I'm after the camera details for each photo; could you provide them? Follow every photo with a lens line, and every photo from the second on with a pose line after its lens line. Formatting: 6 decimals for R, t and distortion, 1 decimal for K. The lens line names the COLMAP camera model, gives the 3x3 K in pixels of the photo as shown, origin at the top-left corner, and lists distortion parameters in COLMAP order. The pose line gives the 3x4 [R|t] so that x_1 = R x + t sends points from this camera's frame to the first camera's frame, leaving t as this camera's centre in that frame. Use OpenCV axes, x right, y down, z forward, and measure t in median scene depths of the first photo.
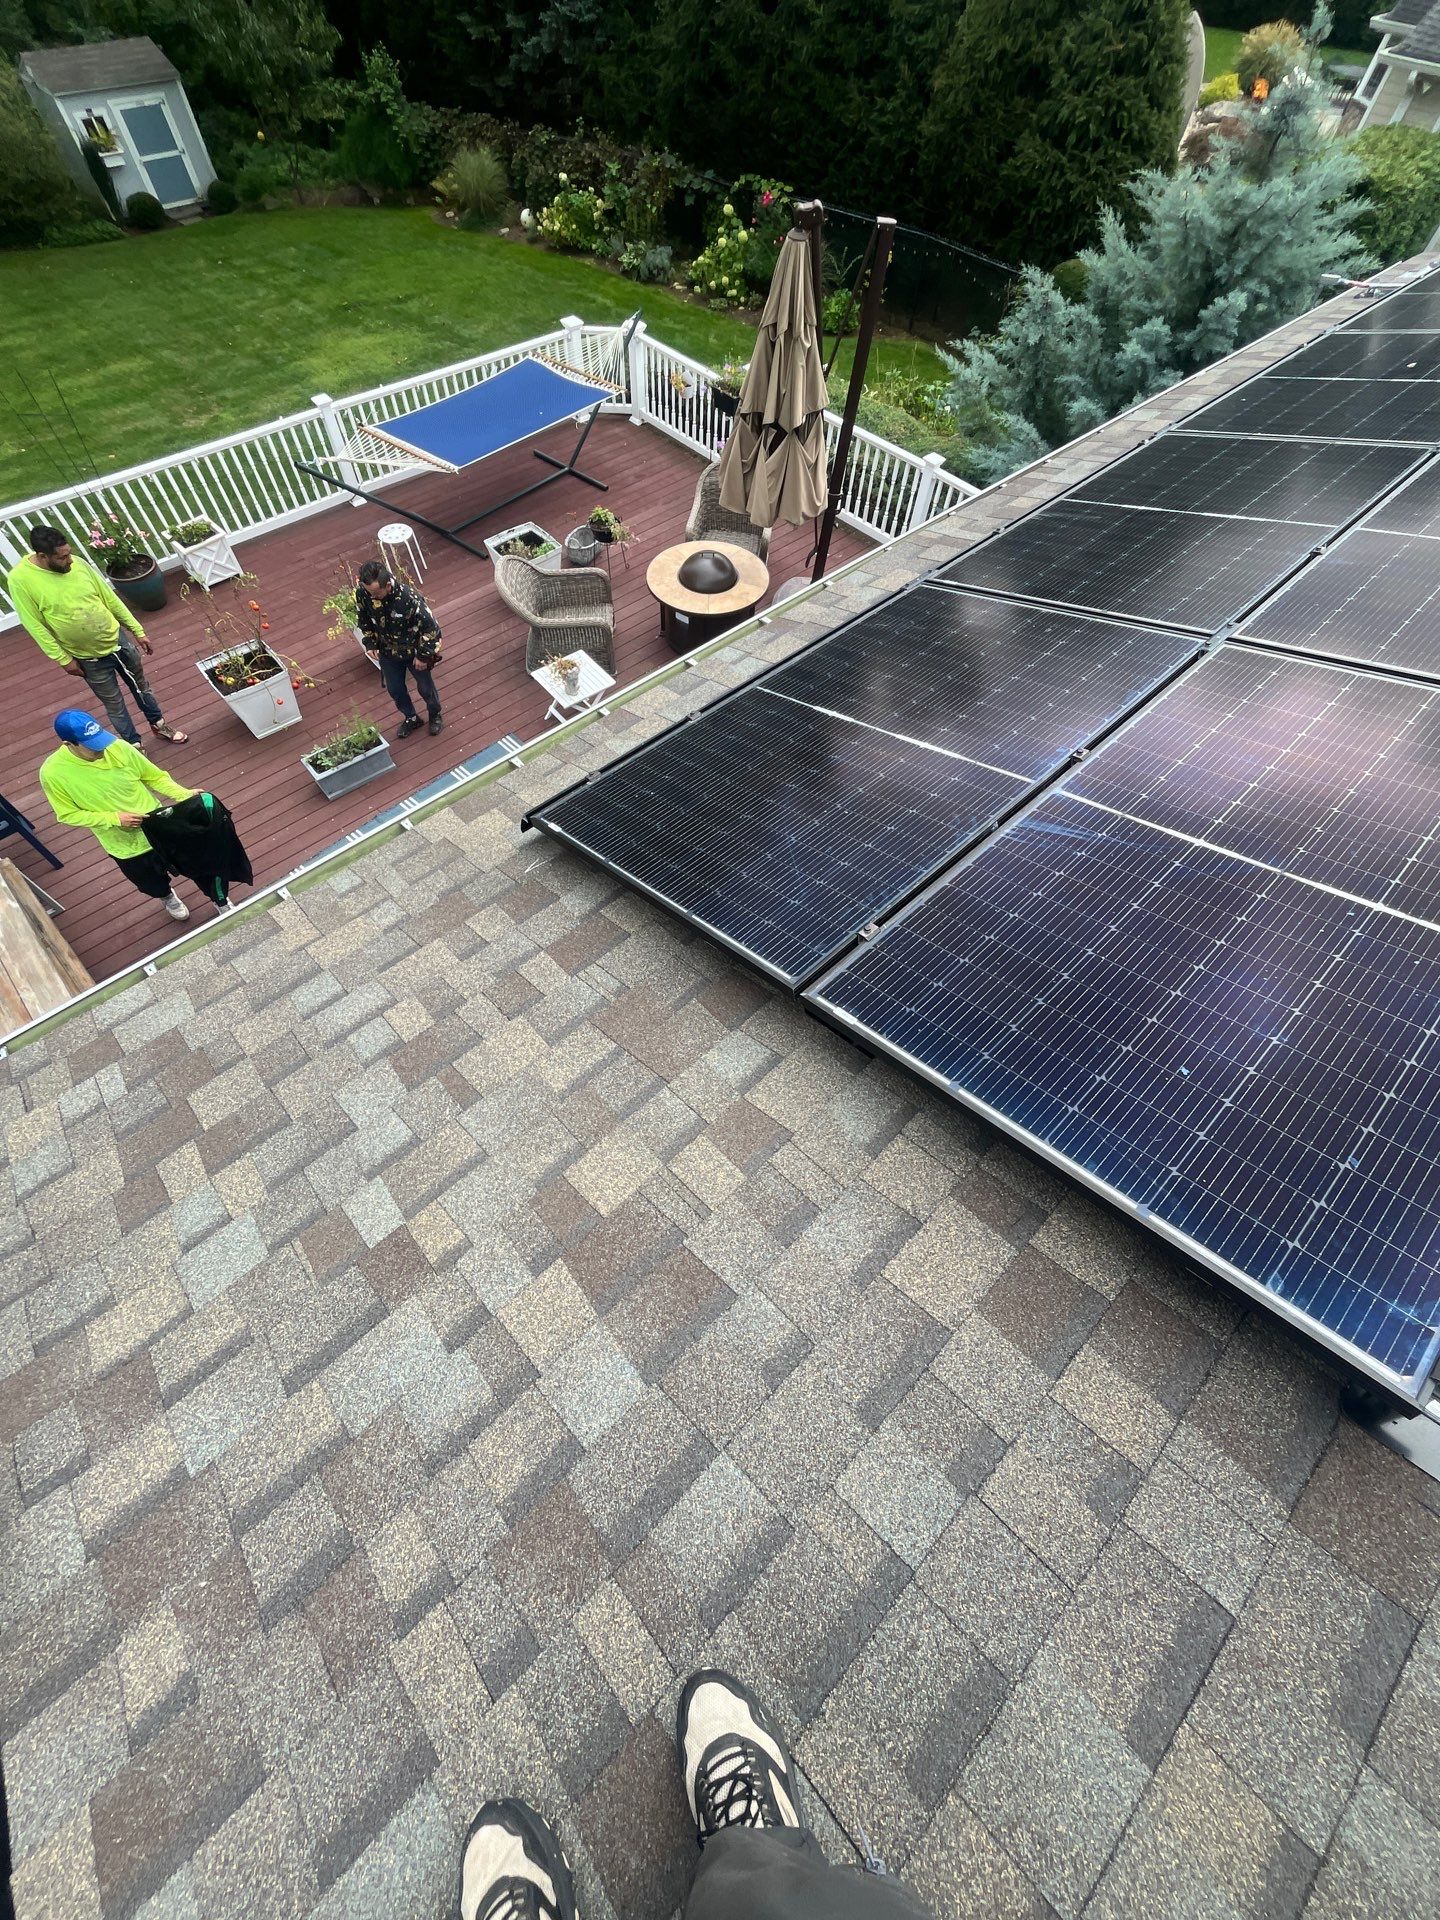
lens RADIAL K [[779.8, 0, 721.2], [0, 779.8, 952.3], [0, 0, 1]] dist [0.000989, -0.002704]
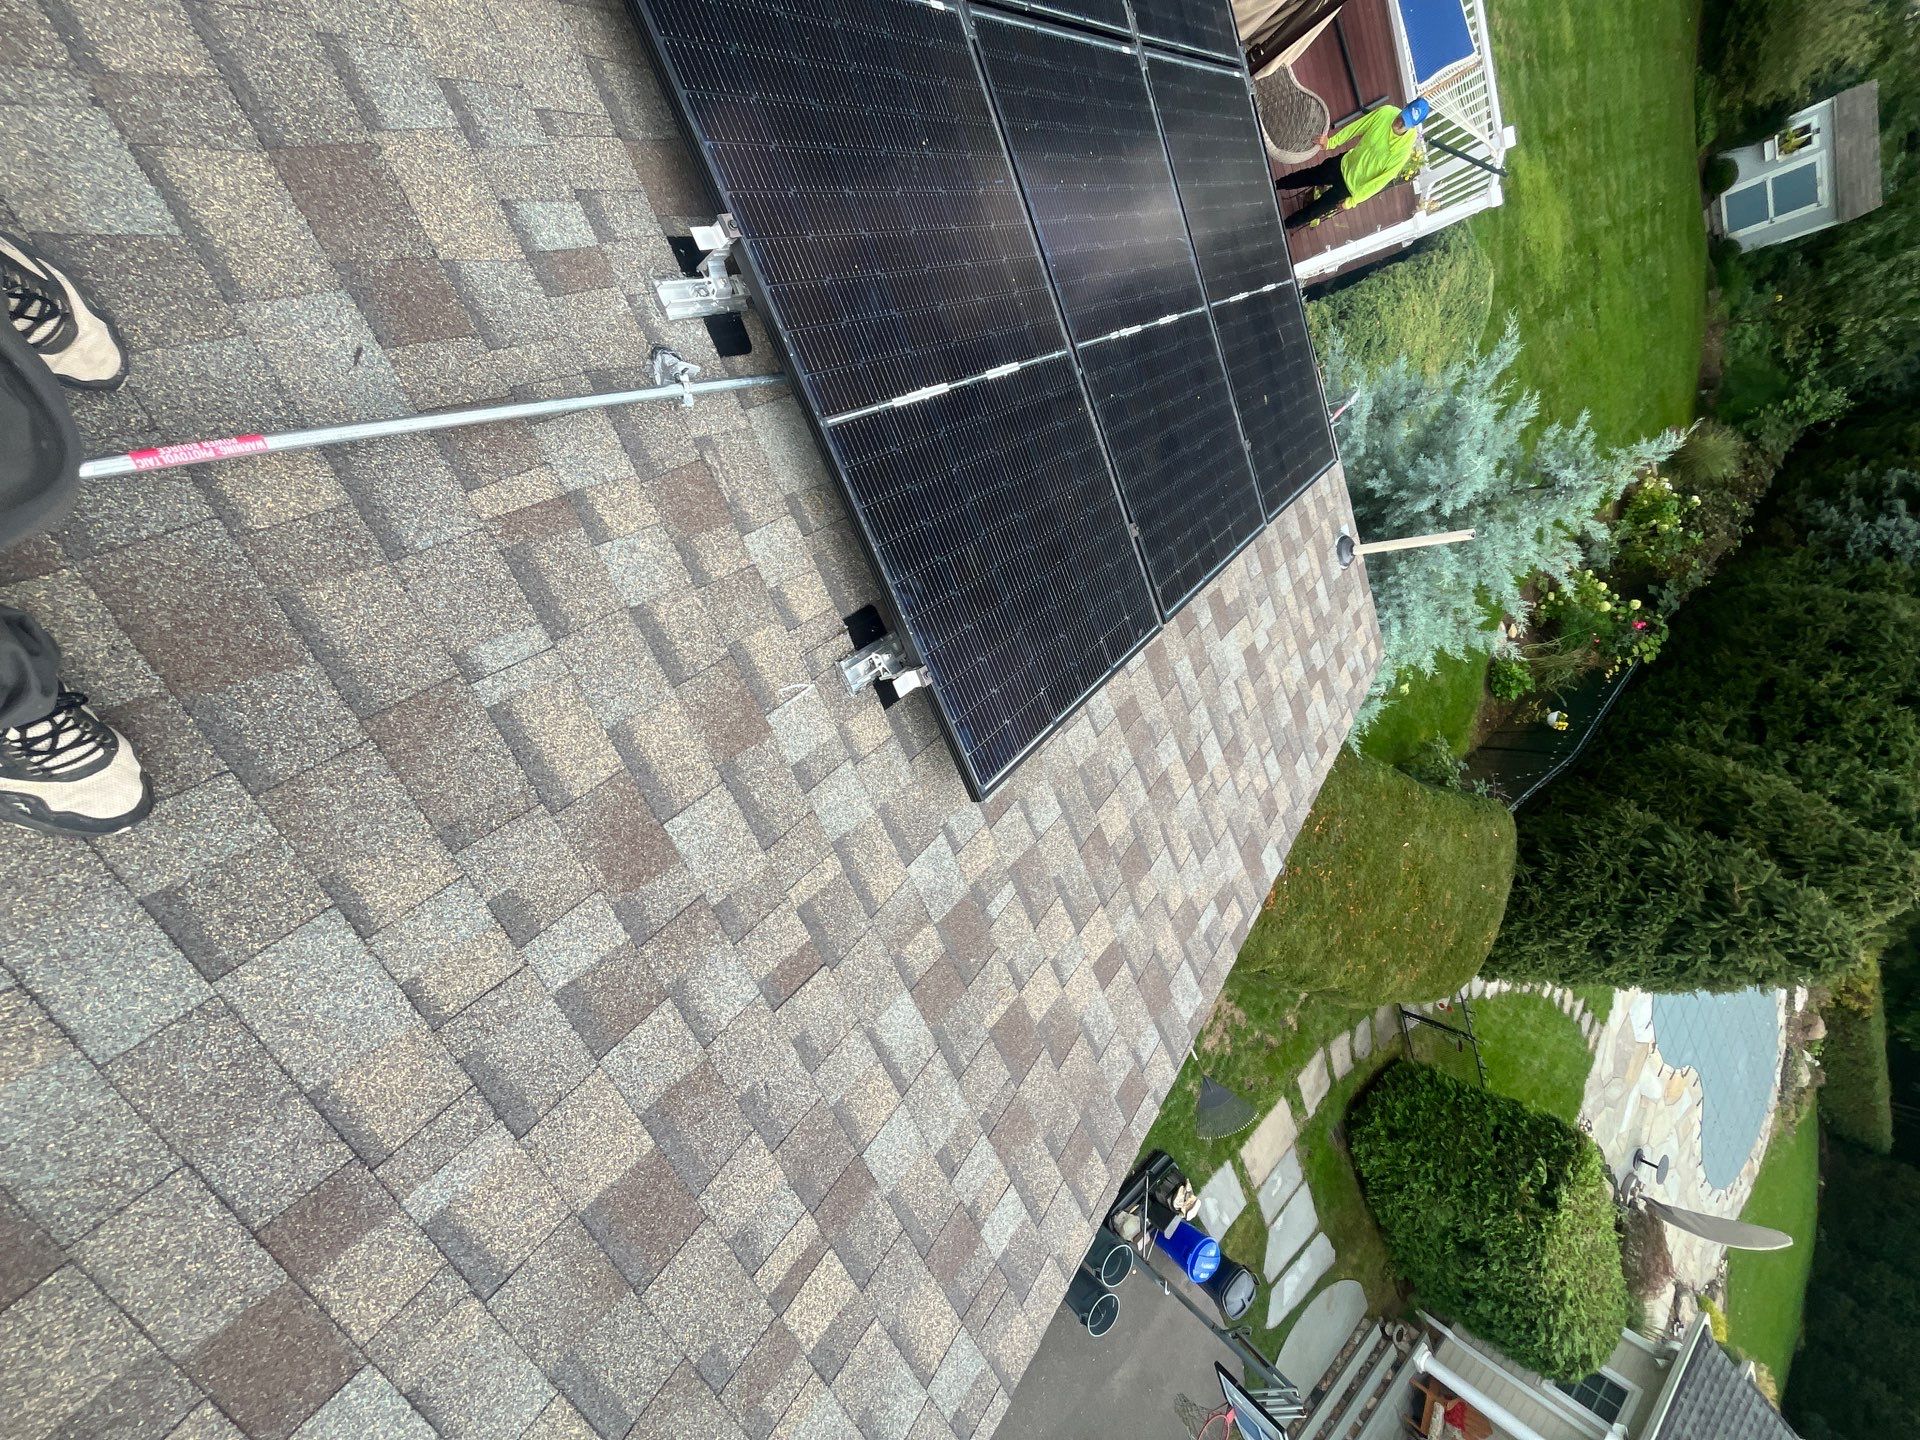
lens RADIAL K [[781.7, 0, 960.0], [0, 781.7, 720.0], [0, 0, 1]] dist [0.000013, -0.002650]
pose [[-0.232196, 0.966417, -0.110104, 0.432579], [-0.972516, -0.232678, 0.008636, -0.176384], [-0.017272, 0.109083, 0.993883, 0.067566]]
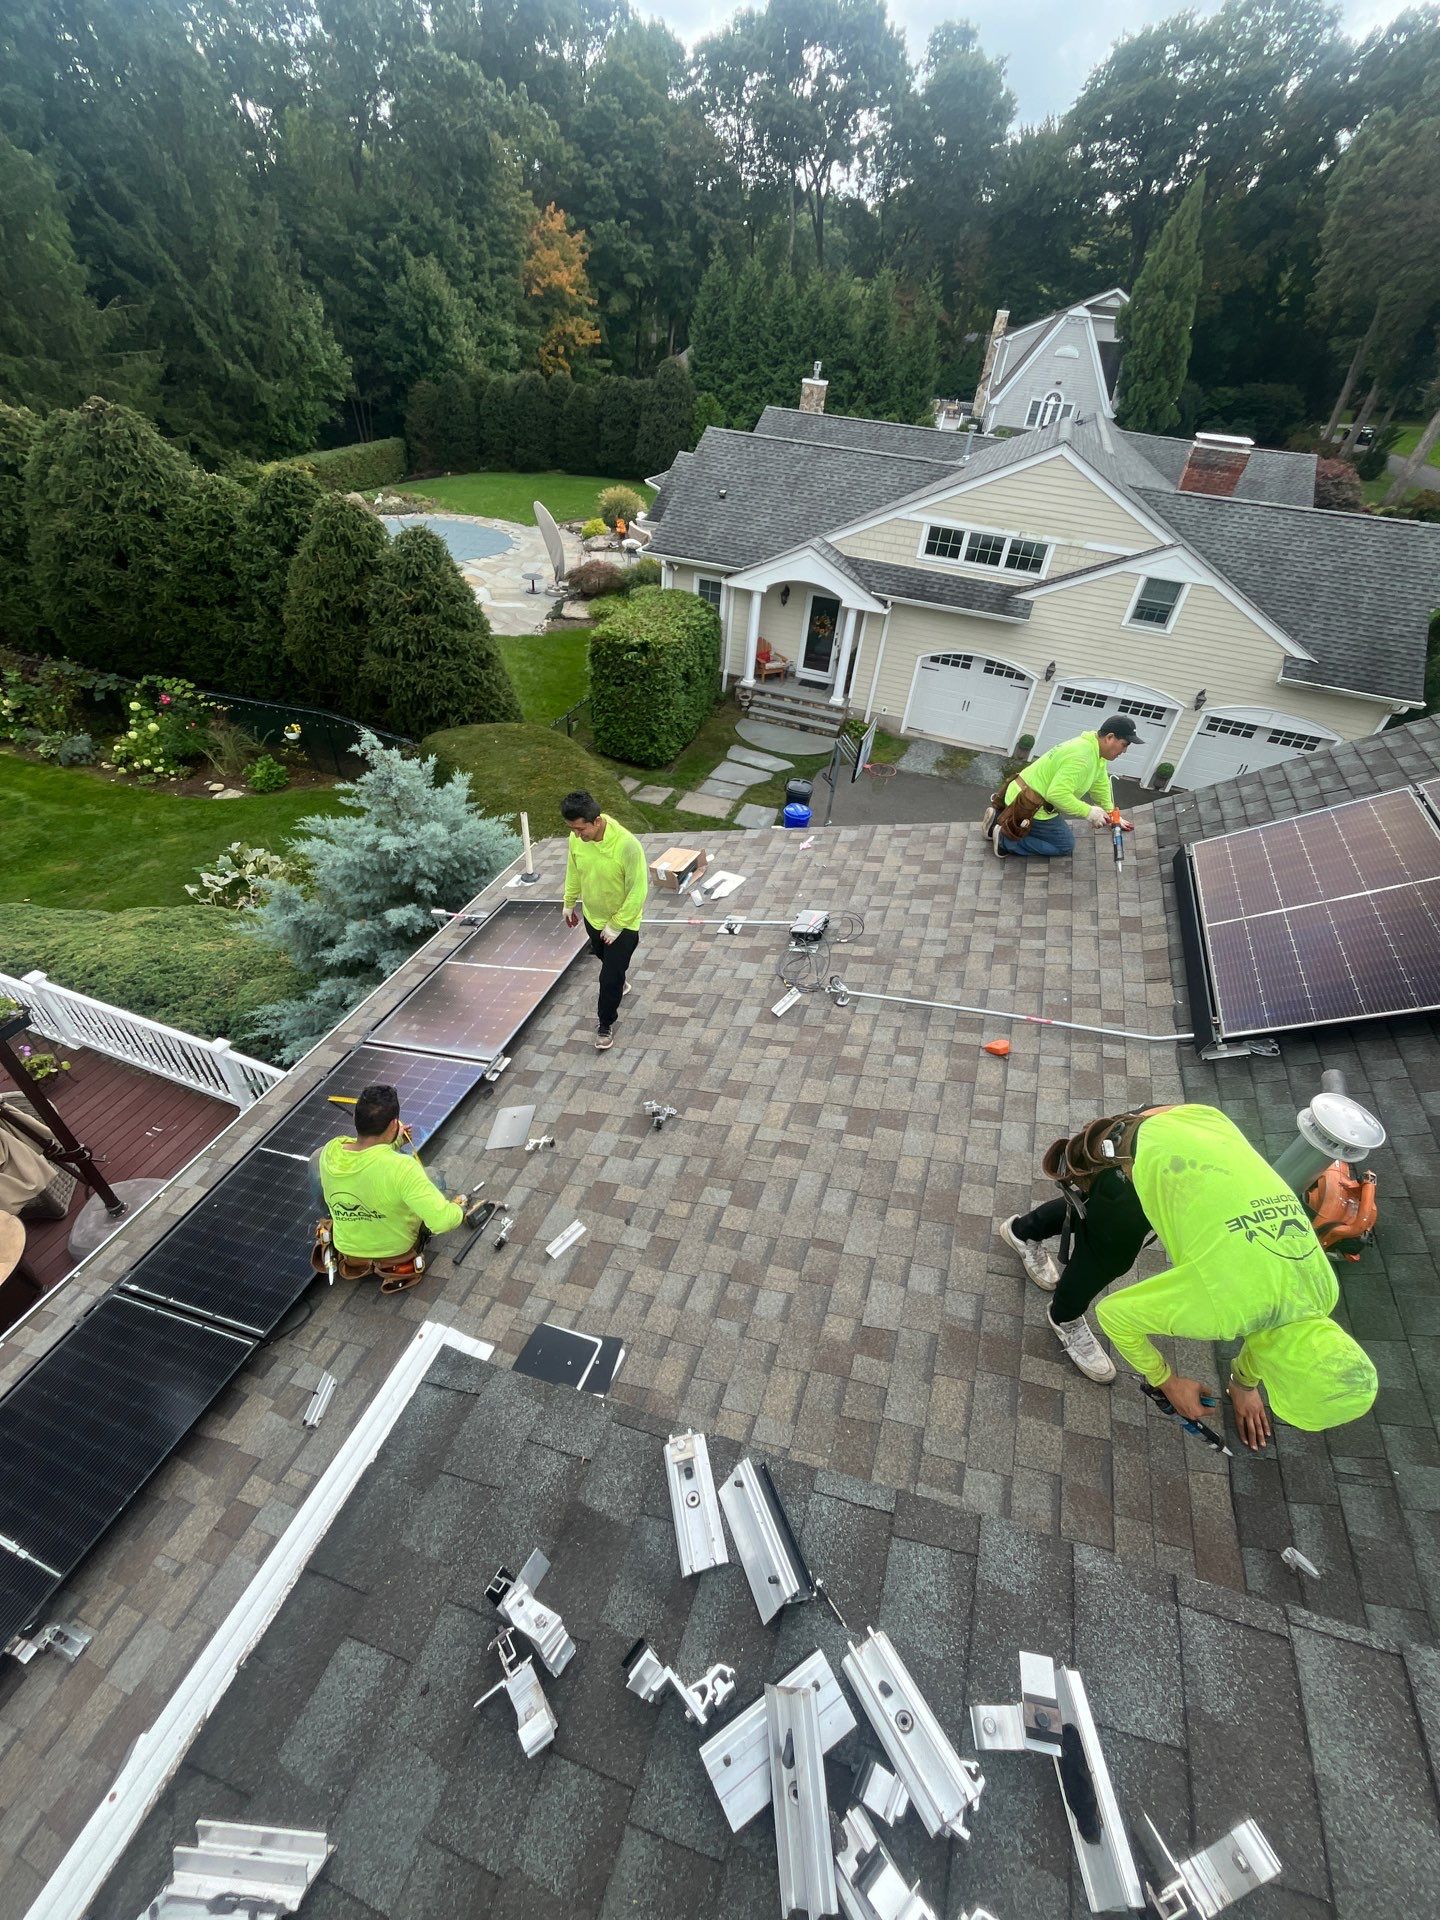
lens RADIAL K [[781.7, 0, 726.3], [0, 781.7, 961.1], [0, 0, 1]] dist [0.000013, -0.002650]
pose [[0.889904, -0.271756, 0.366359, 0.236068], [0.361717, 0.909738, -0.203808, -0.117277], [-0.277905, 0.313888, 0.907878, -0.088188]]
